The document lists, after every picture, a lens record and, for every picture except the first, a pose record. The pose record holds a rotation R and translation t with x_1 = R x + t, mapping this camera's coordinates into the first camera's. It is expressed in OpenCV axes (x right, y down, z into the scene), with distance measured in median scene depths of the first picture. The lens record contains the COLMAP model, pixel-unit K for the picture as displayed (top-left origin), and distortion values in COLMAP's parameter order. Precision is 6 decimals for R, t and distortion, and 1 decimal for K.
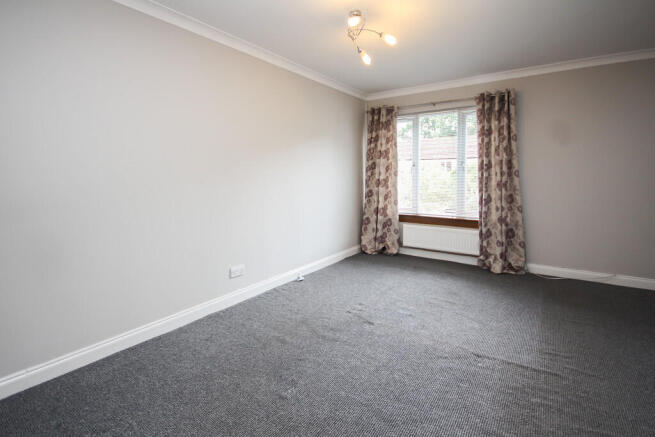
lens RADIAL K [[314.5, 0, 344.0], [0, 314.5, 191.3], [0, 0, 1]] dist [0.004618, -0.003330]
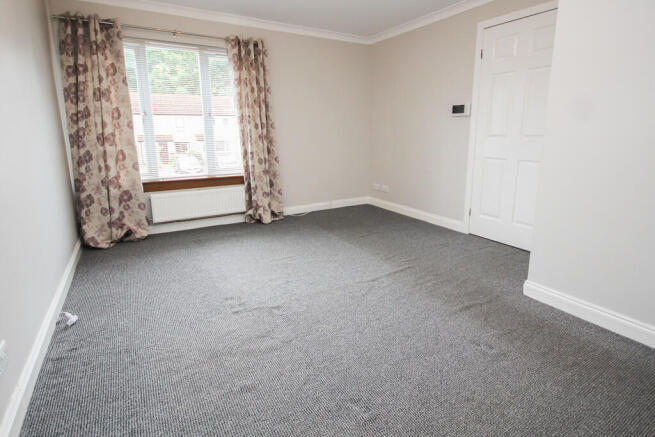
lens RADIAL K [[336.0, 0, 333.1], [0, 336.0, 191.5], [0, 0, 1]] dist [0.001605, -0.001531]
pose [[0.425578, -0.169792, 0.888850, -0.345468], [0.042607, 0.984910, 0.167741, -0.018009], [-0.903918, -0.033516, 0.426390, 0.284916]]
